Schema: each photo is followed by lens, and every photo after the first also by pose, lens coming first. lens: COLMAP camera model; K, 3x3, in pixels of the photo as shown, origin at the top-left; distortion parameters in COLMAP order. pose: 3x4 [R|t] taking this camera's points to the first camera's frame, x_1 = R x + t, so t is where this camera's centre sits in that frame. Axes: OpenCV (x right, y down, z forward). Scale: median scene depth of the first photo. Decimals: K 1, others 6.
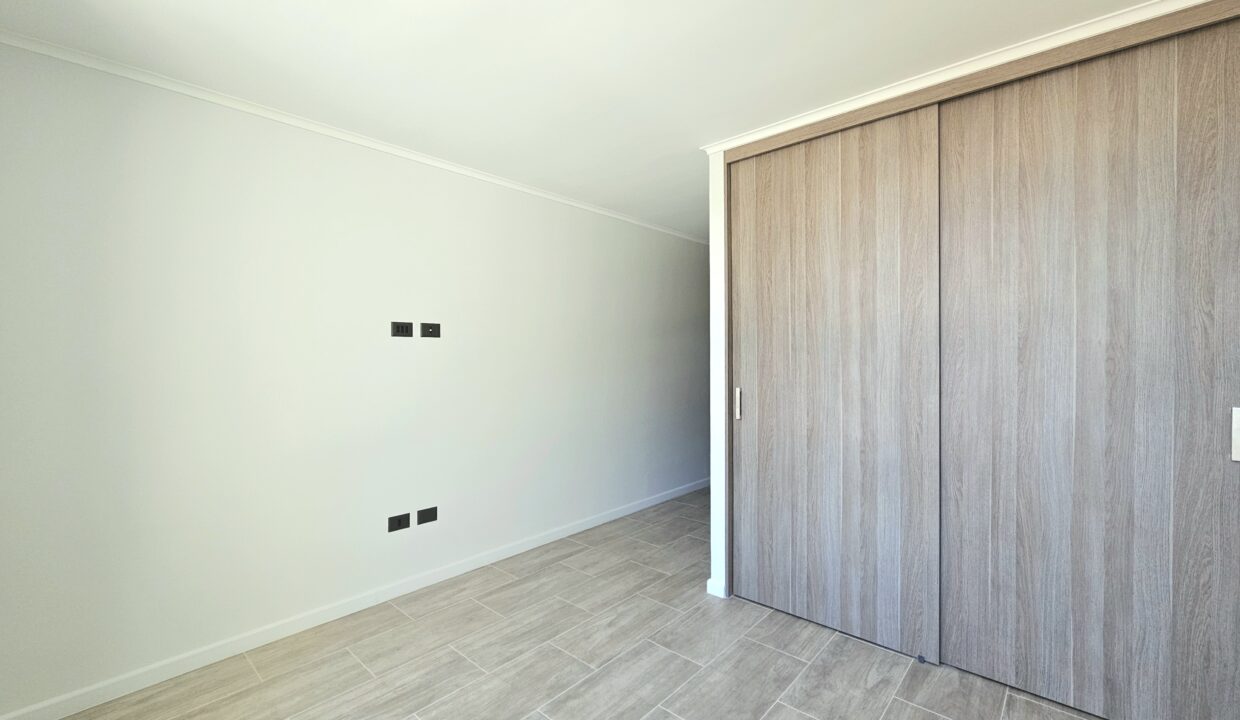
lens RADIAL K [[513.4, 0, 620.0], [0, 513.4, 360.0], [0, 0, 1]] dist [-0.000628, -0.000451]
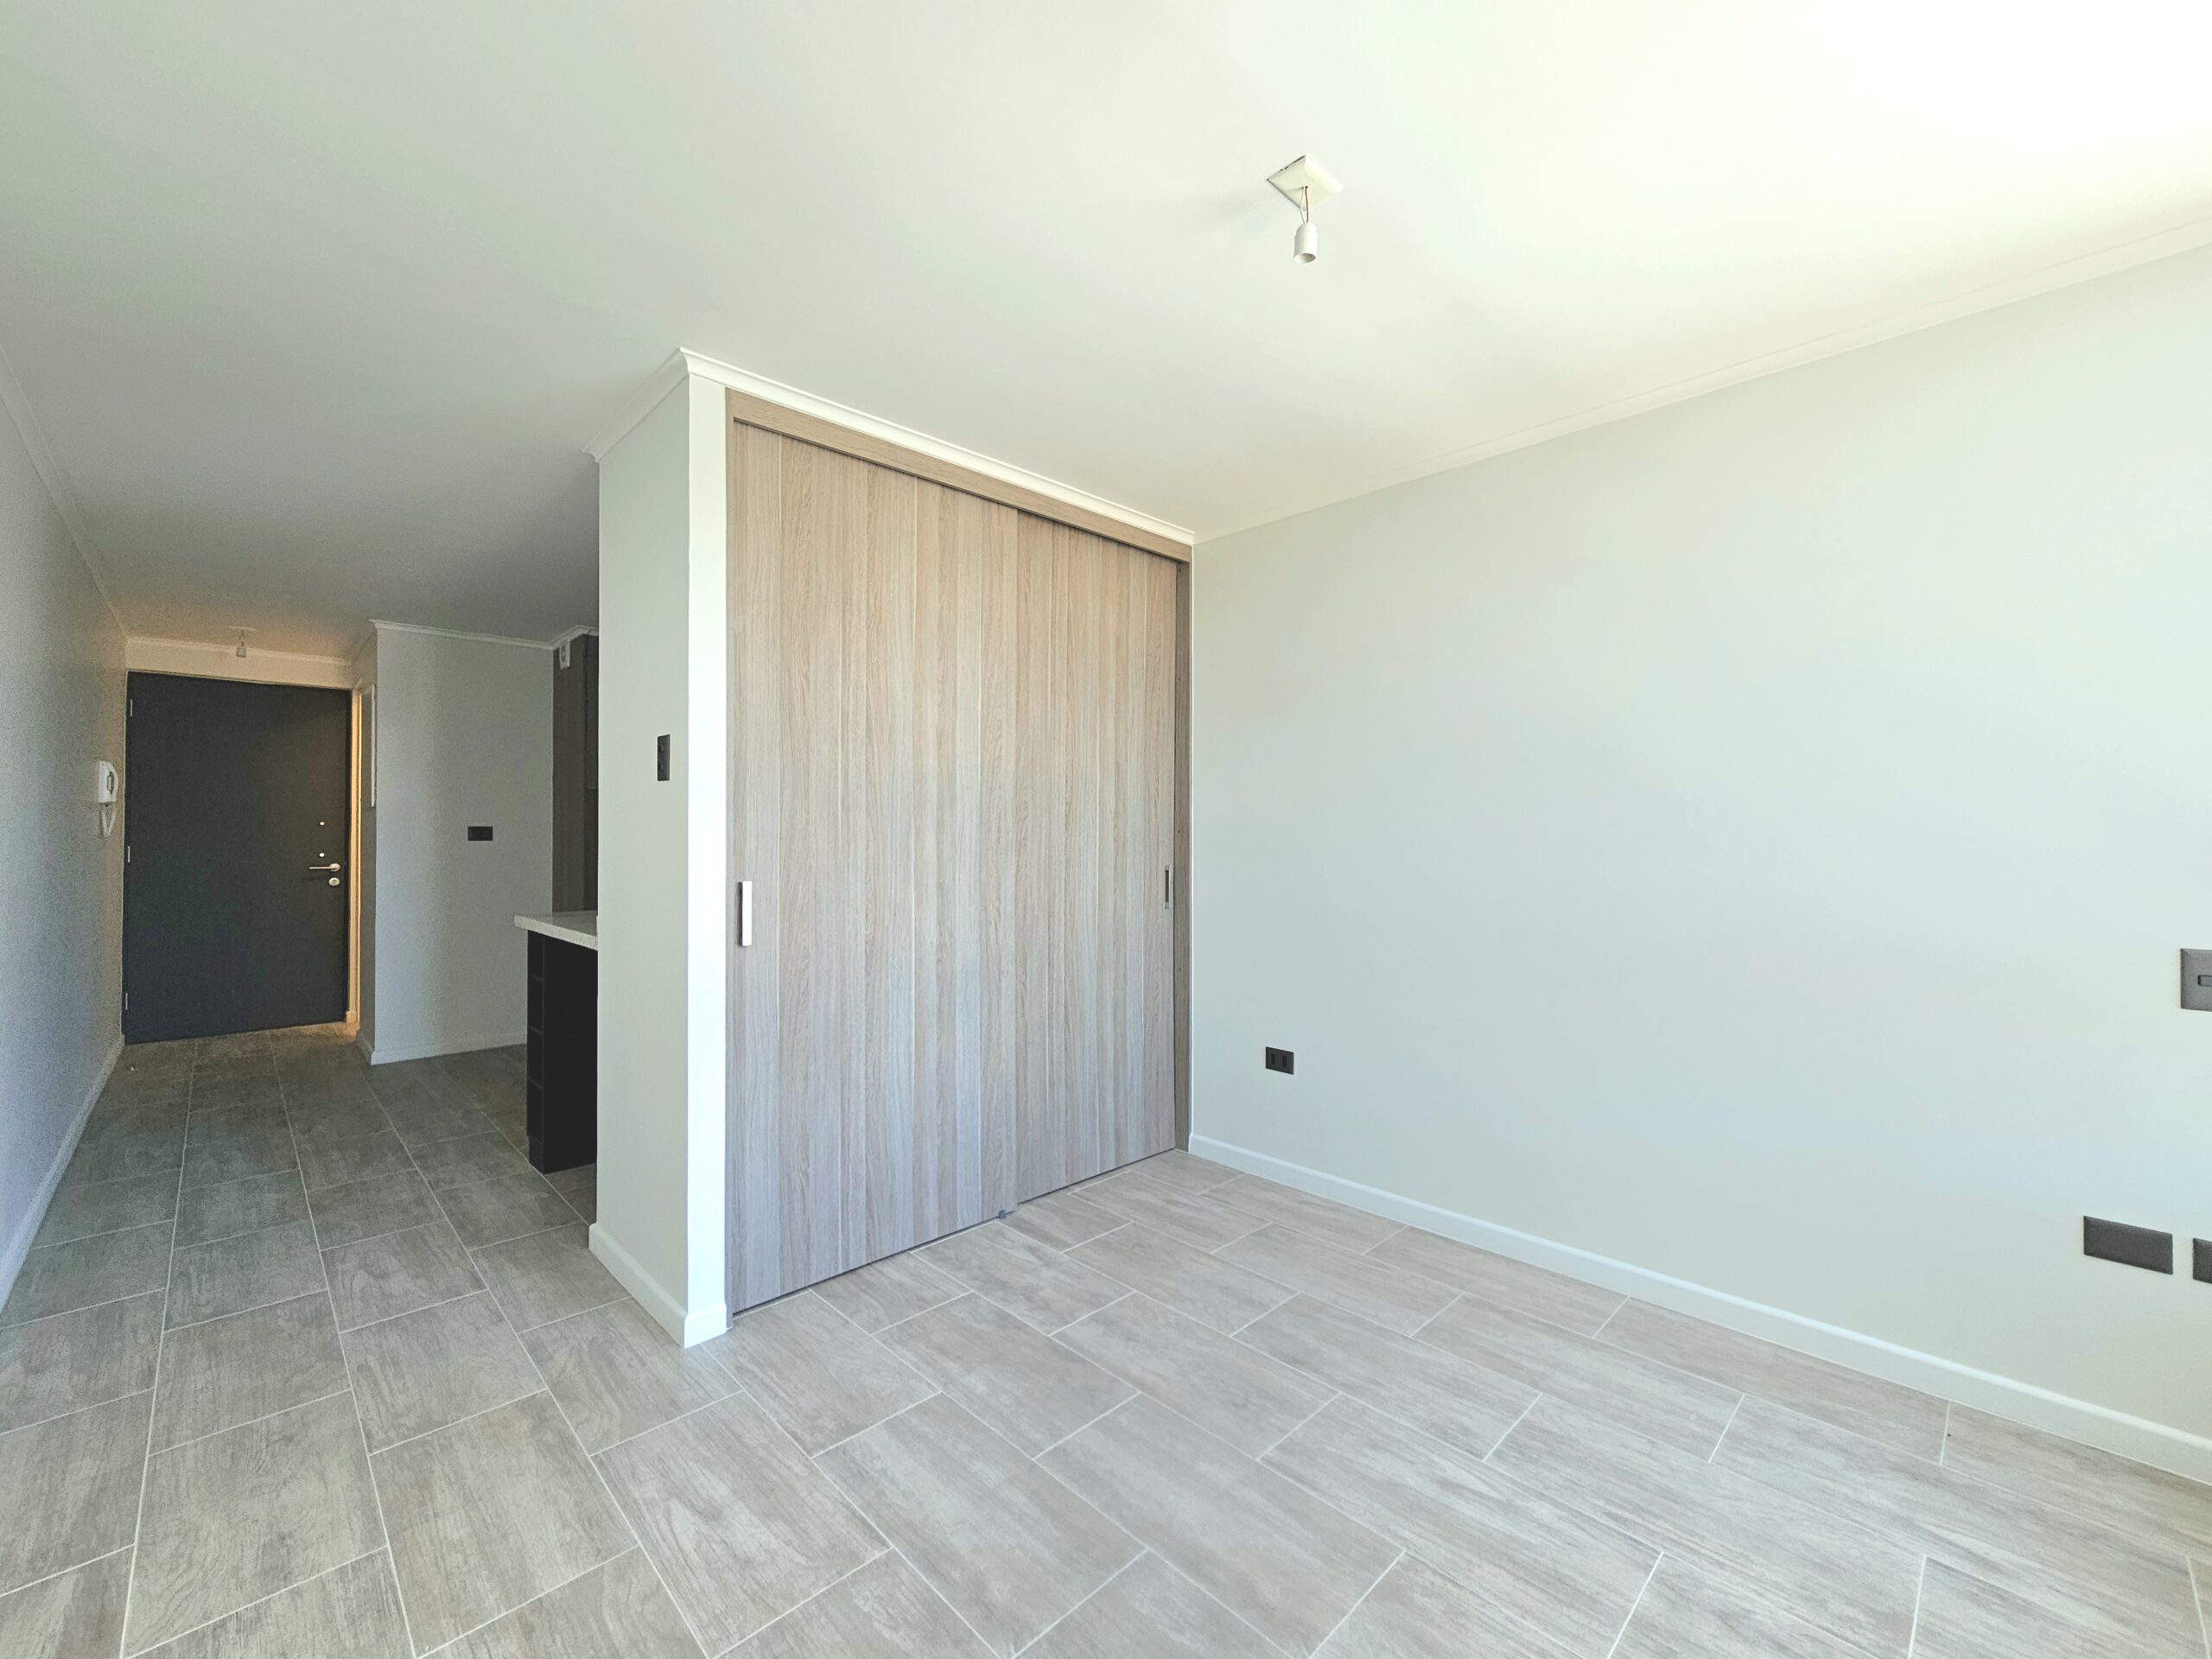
lens RADIAL K [[902.1, 0, 1106.0], [0, 902.1, 829.5], [0, 0, 1]] dist [0.001341, 0.000213]
pose [[0.066098, 0.010517, 0.997758, -0.711825], [0.009523, 0.999892, -0.011170, 0.019653], [-0.997768, 0.010240, 0.065991, 0.698717]]
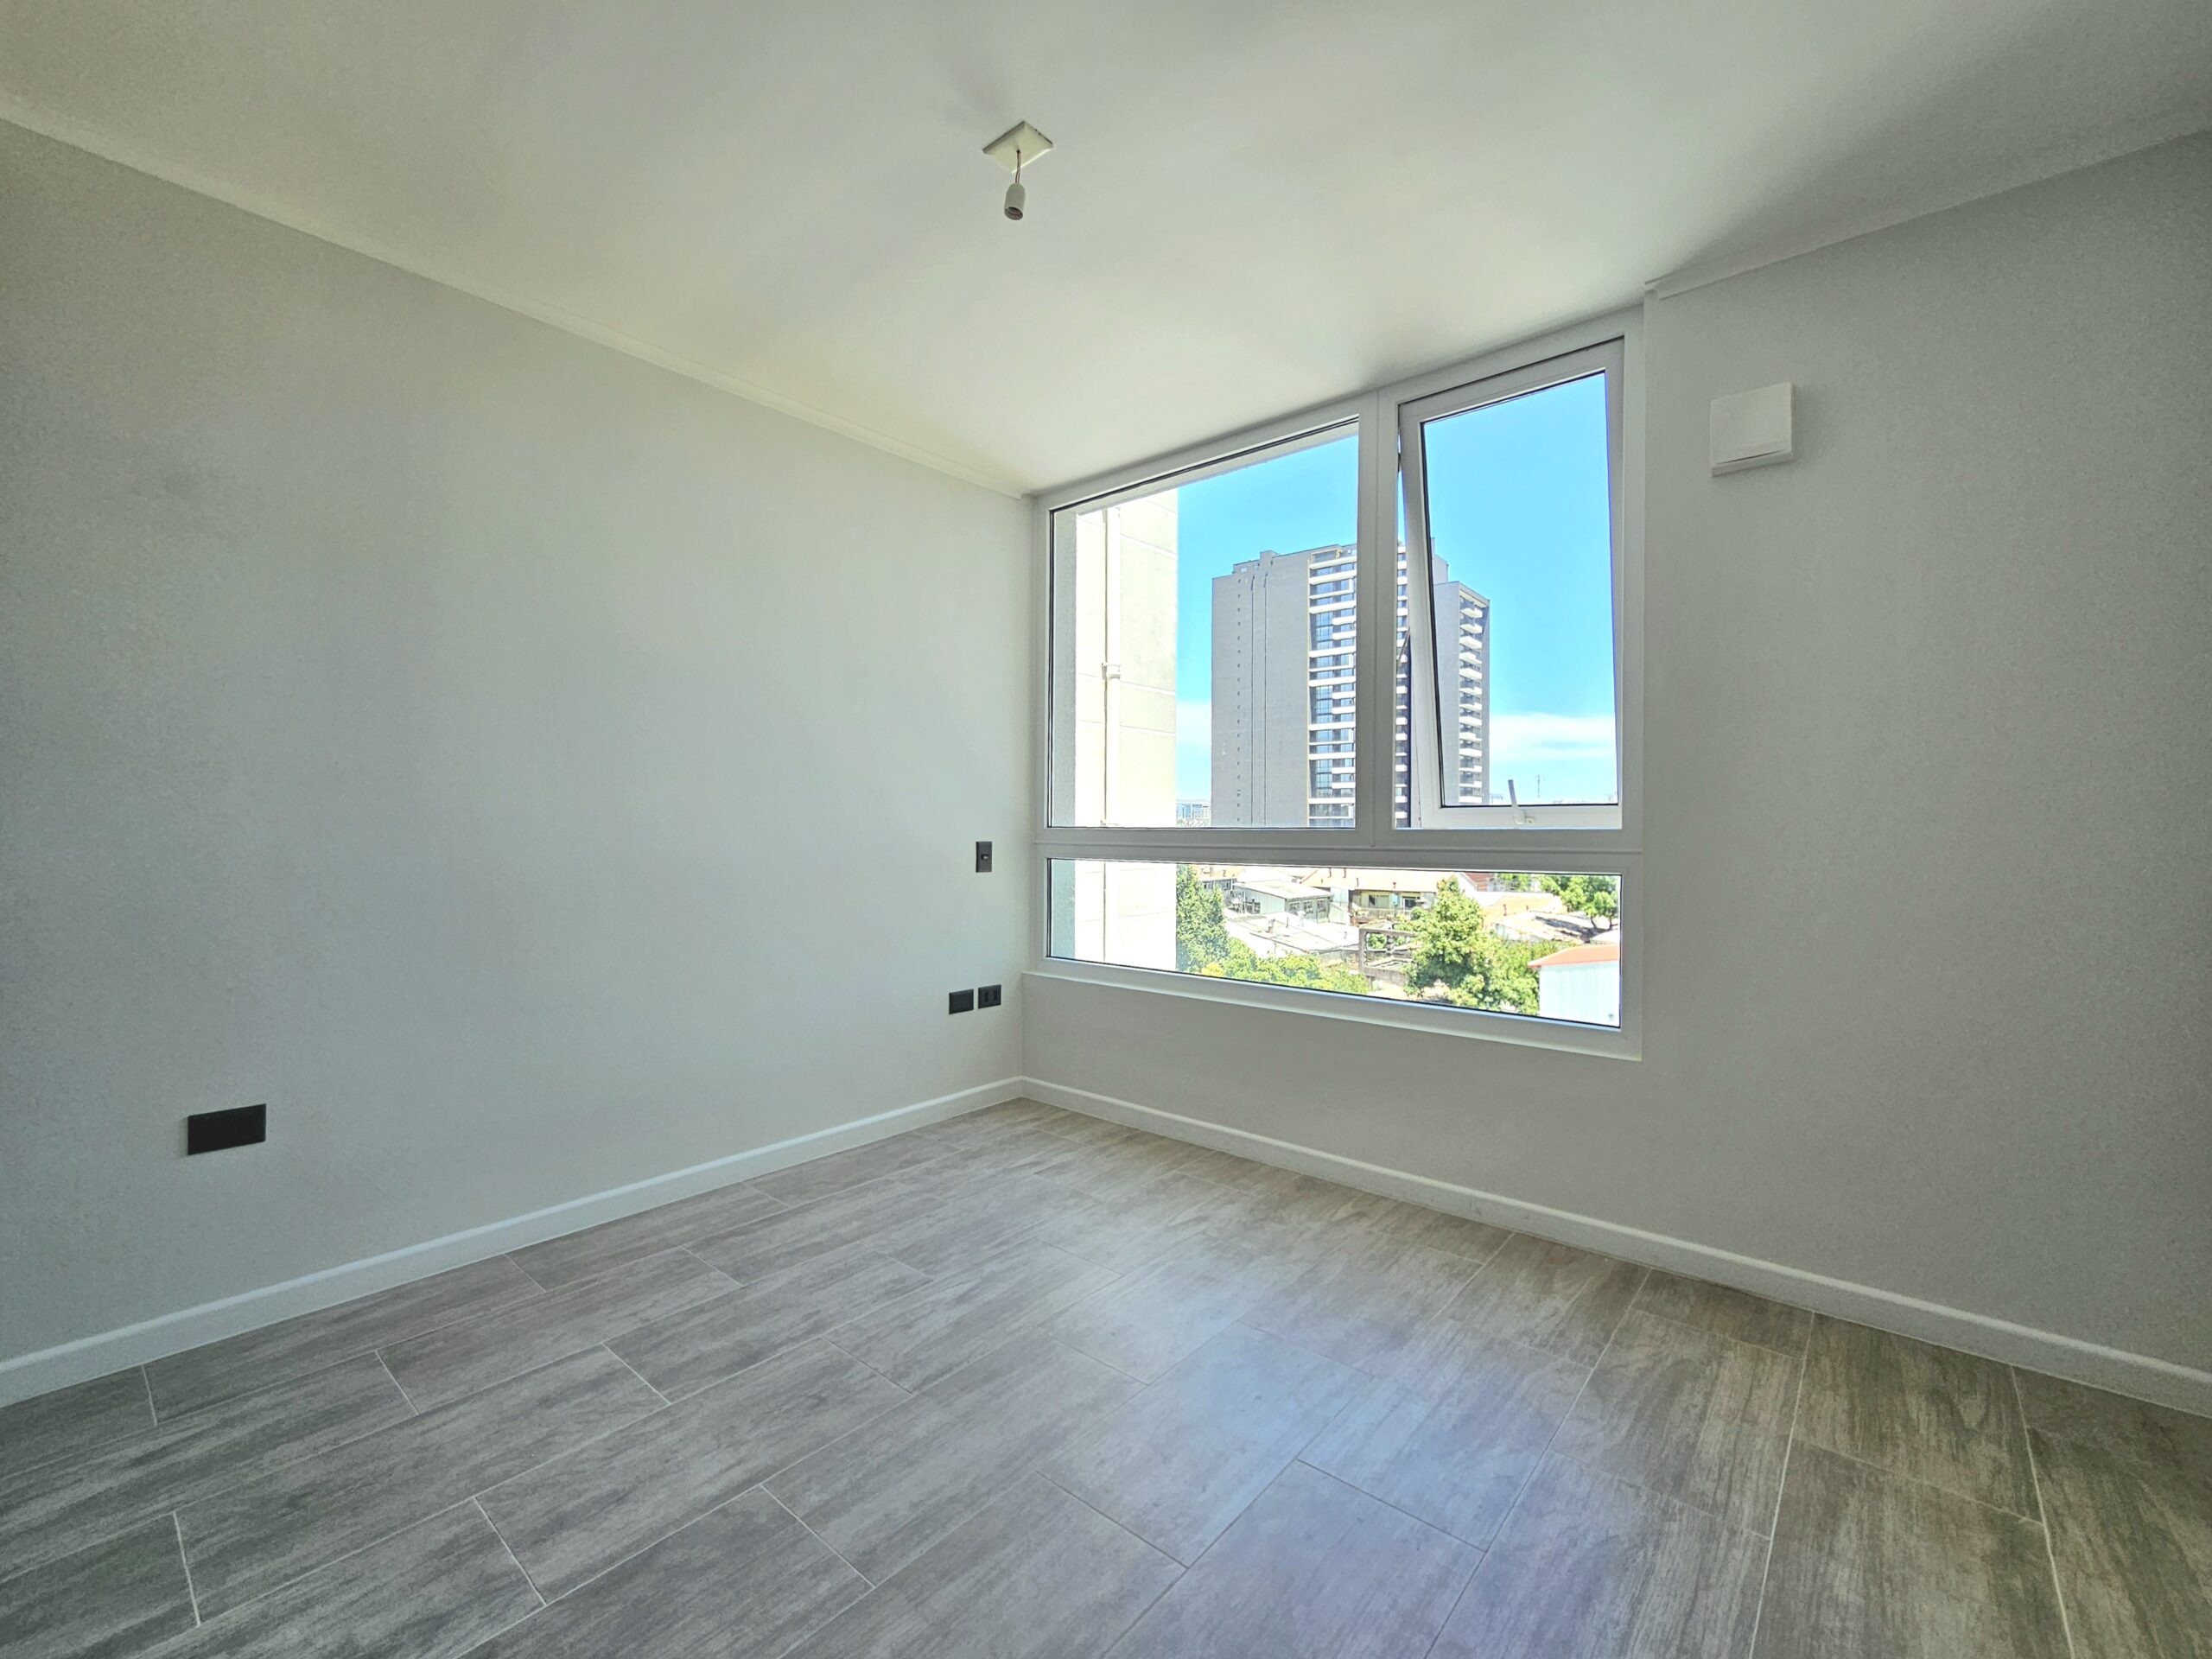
lens RADIAL K [[918.0, 0, 1104.0], [0, 918.0, 811.0], [0, 0, 1]] dist [0.000034, 0.000474]
pose [[-0.999919, -0.003027, -0.012333, -0.069964], [-0.002932, 0.999966, -0.007716, 0.080625], [0.012356, -0.007679, -0.999894, 1.383715]]
